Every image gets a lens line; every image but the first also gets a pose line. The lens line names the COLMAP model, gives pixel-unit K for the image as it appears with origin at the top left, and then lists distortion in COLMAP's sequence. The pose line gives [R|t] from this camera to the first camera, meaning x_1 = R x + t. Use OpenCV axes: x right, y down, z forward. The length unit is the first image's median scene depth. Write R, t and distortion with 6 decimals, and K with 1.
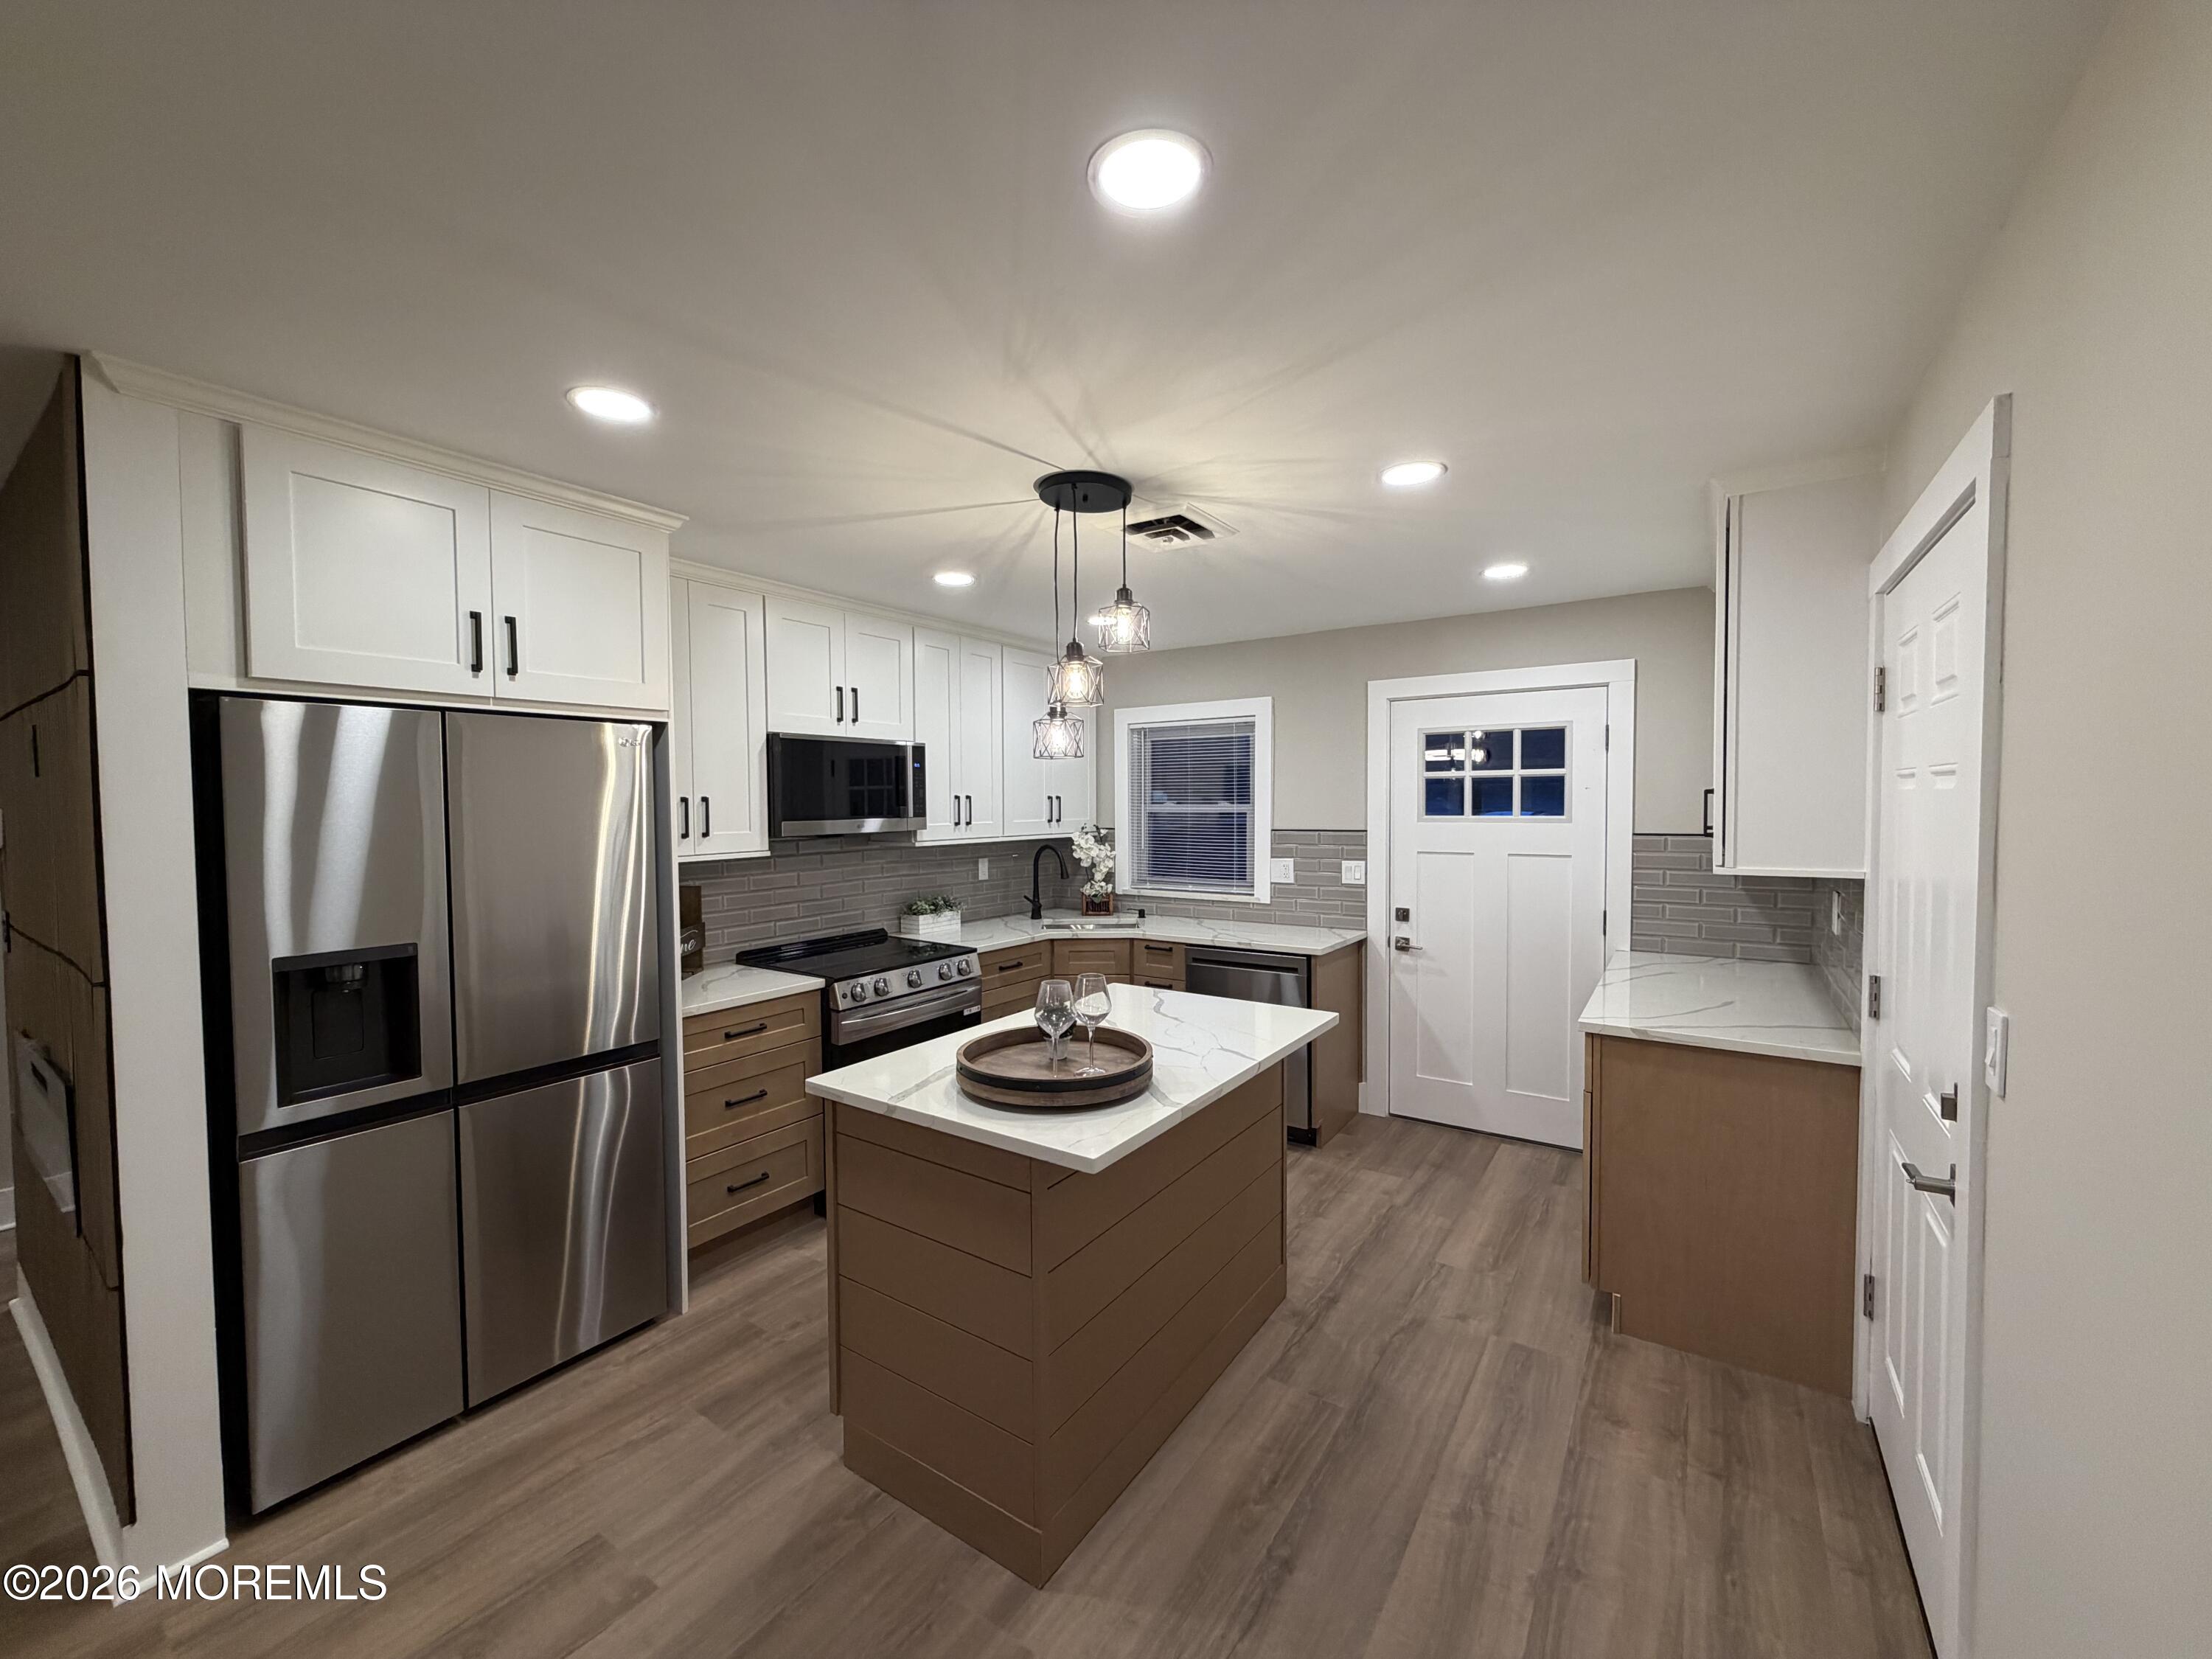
lens RADIAL K [[877.8, 0, 1100.1], [0, 877.8, 831.3], [0, 0, 1]] dist [-0.000781, 0.000028]
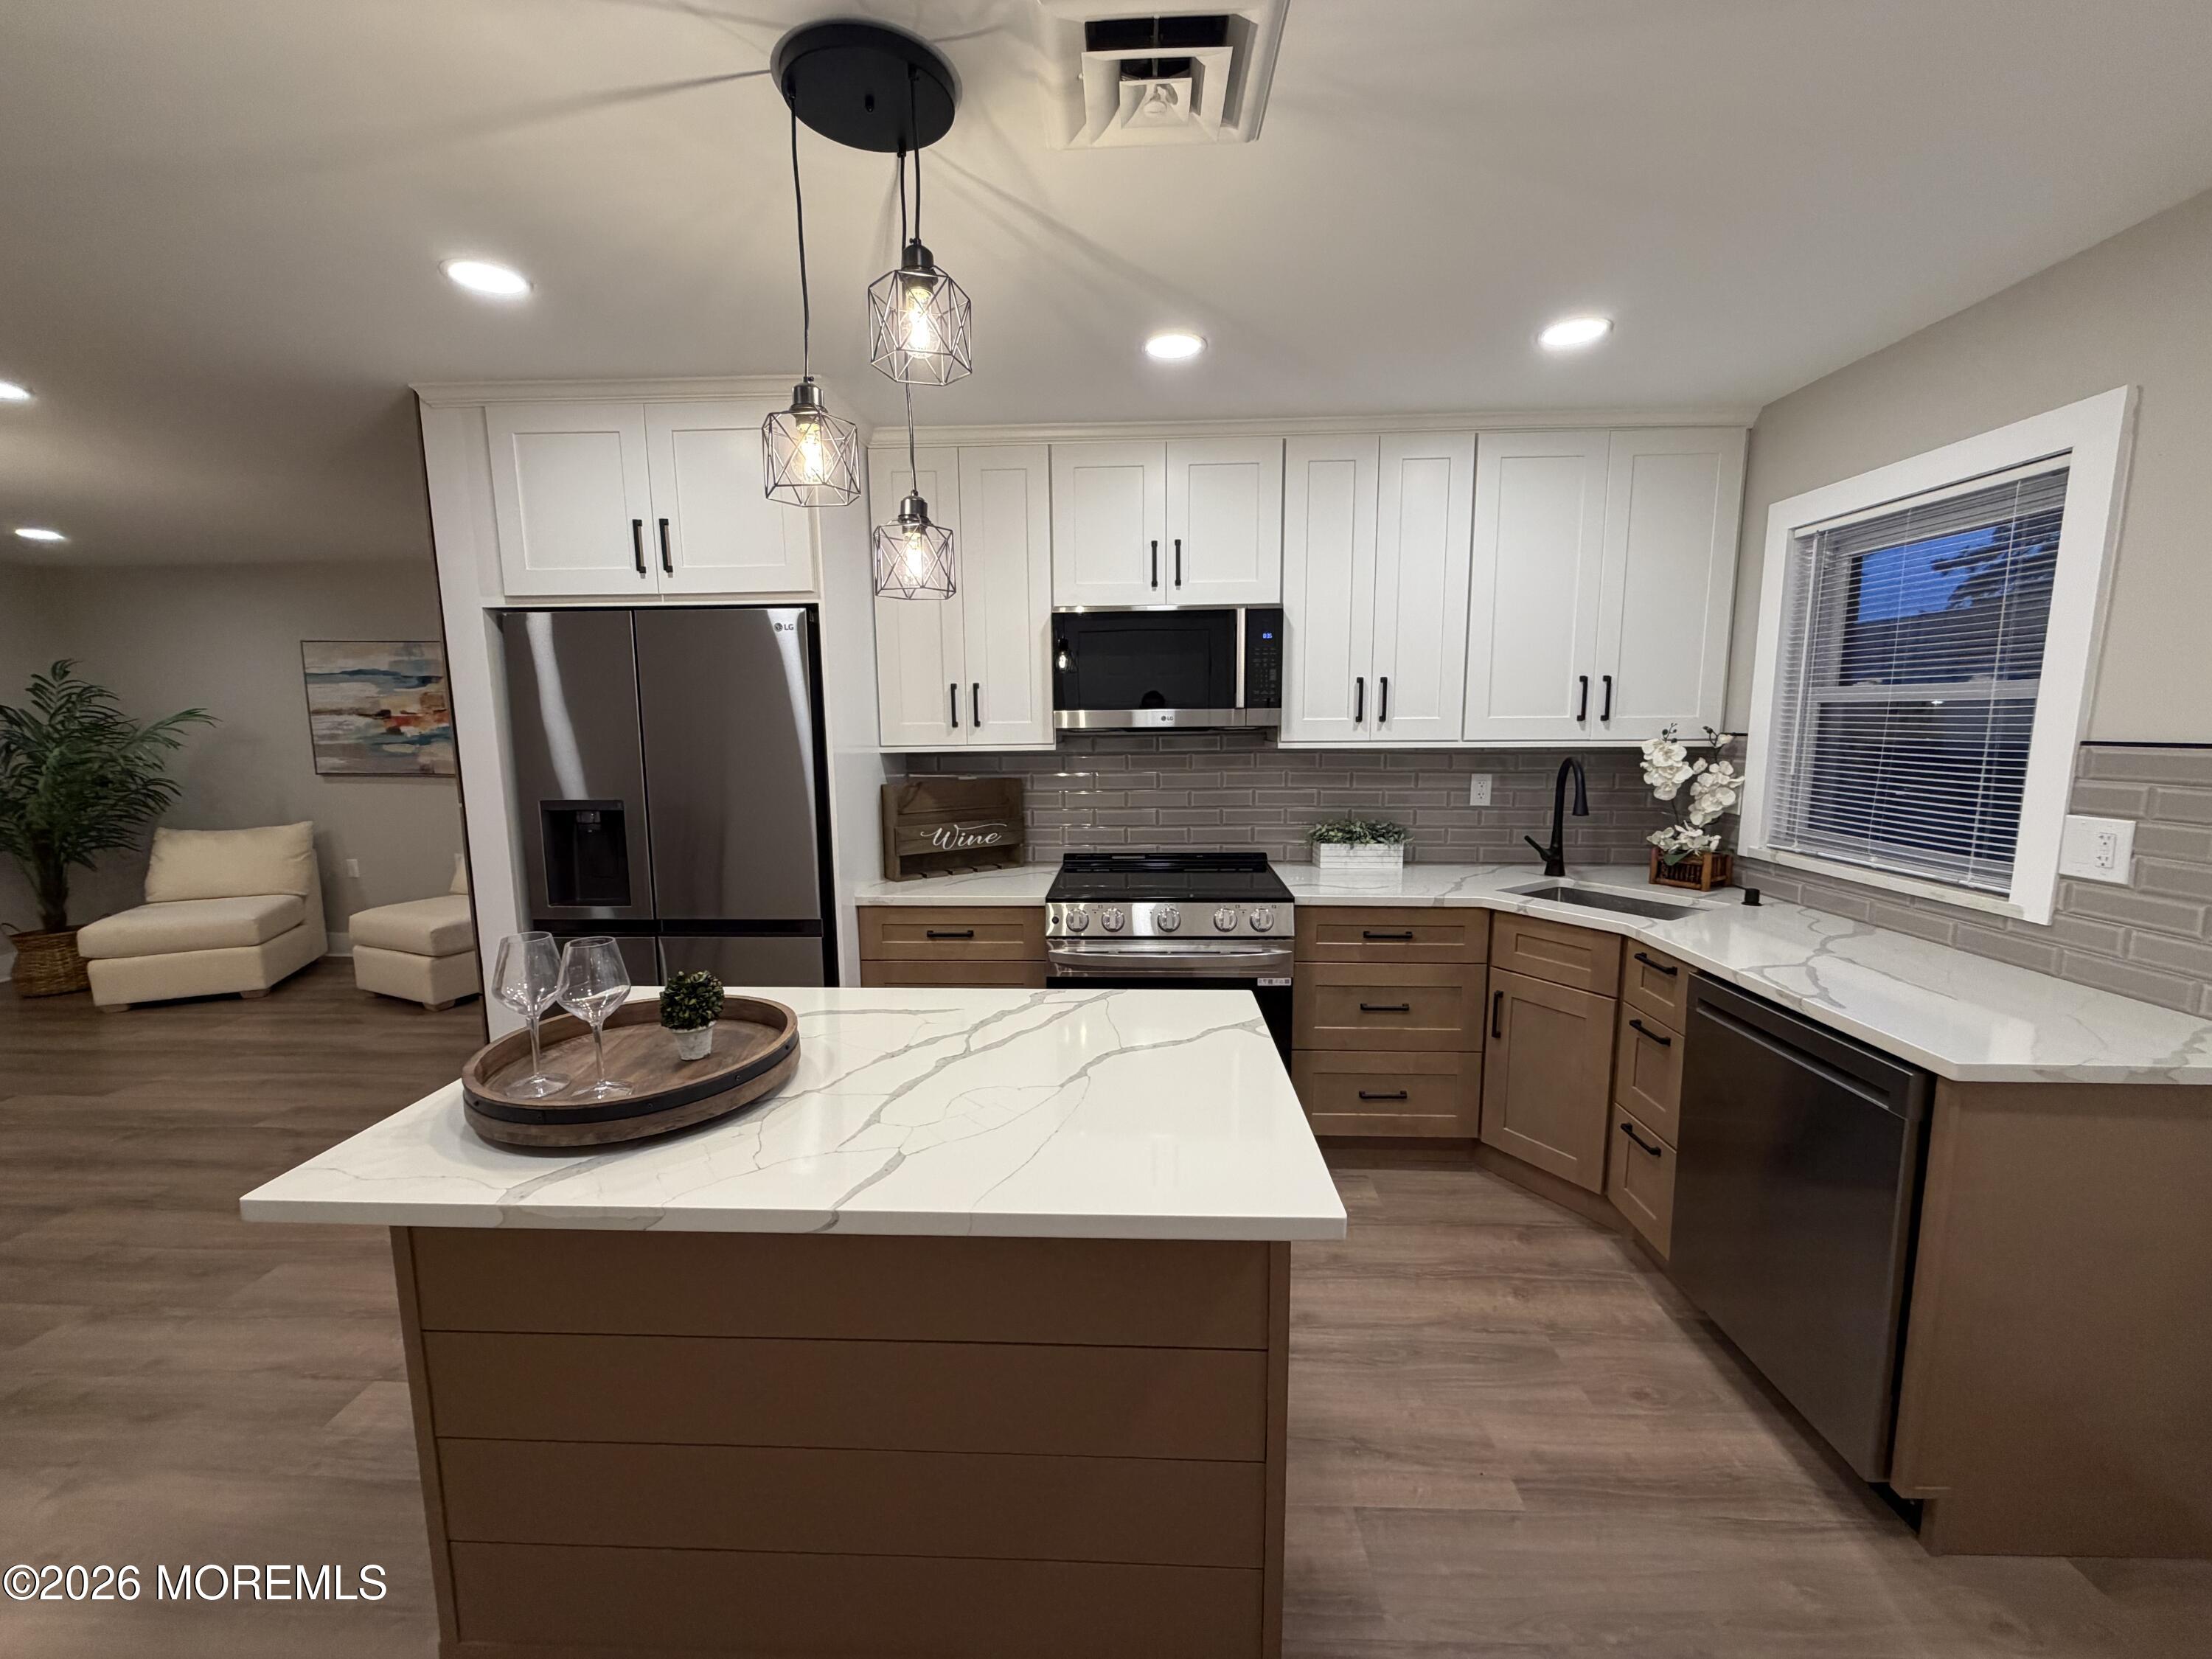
lens RADIAL K [[877.8, 0, 1099.1], [0, 877.8, 830.9], [0, 0, 1]] dist [-0.000781, 0.000028]
pose [[0.532030, 0.113638, -0.839065, 0.427781], [-0.025009, 0.992630, 0.118578, 0.002993], [0.846356, -0.042103, 0.530951, 0.603713]]
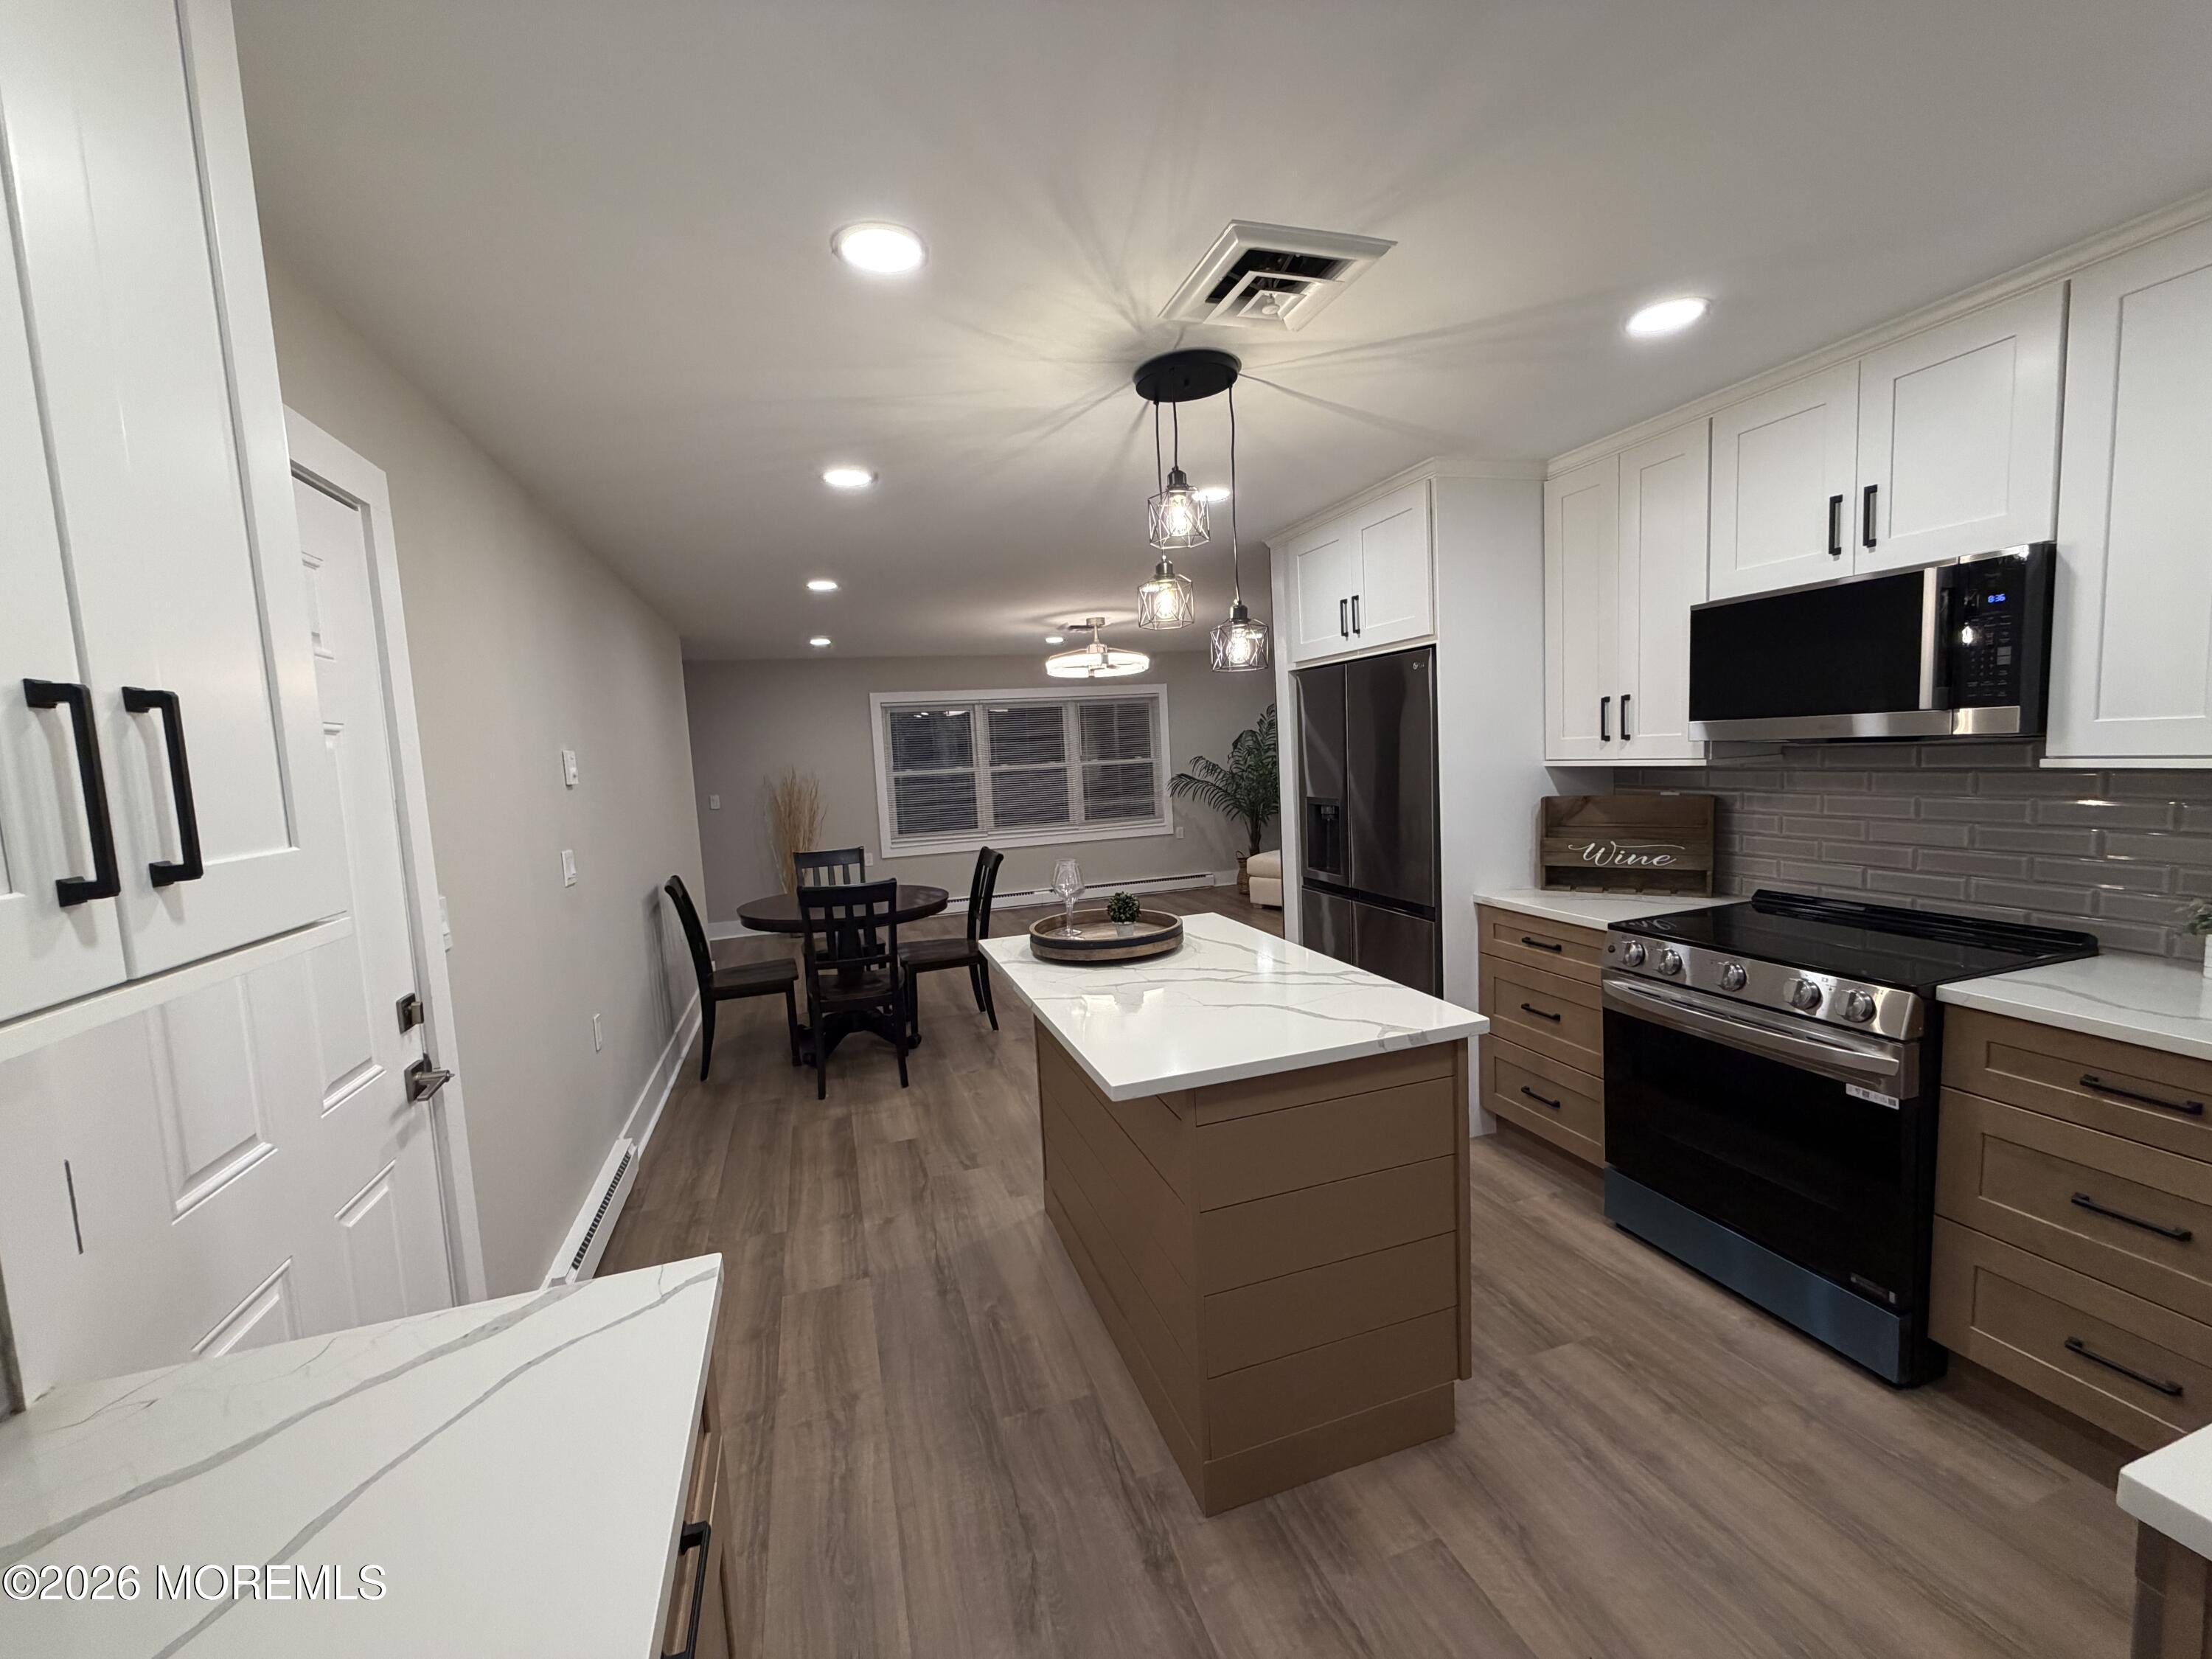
lens RADIAL K [[877.8, 0, 1099.5], [0, 877.8, 831.5], [0, 0, 1]] dist [-0.000781, 0.000028]
pose [[-0.606832, 0.114368, -0.786559, 0.599935], [0.027070, 0.991994, 0.123353, -0.025910], [0.794369, 0.053562, -0.605070, 1.120792]]
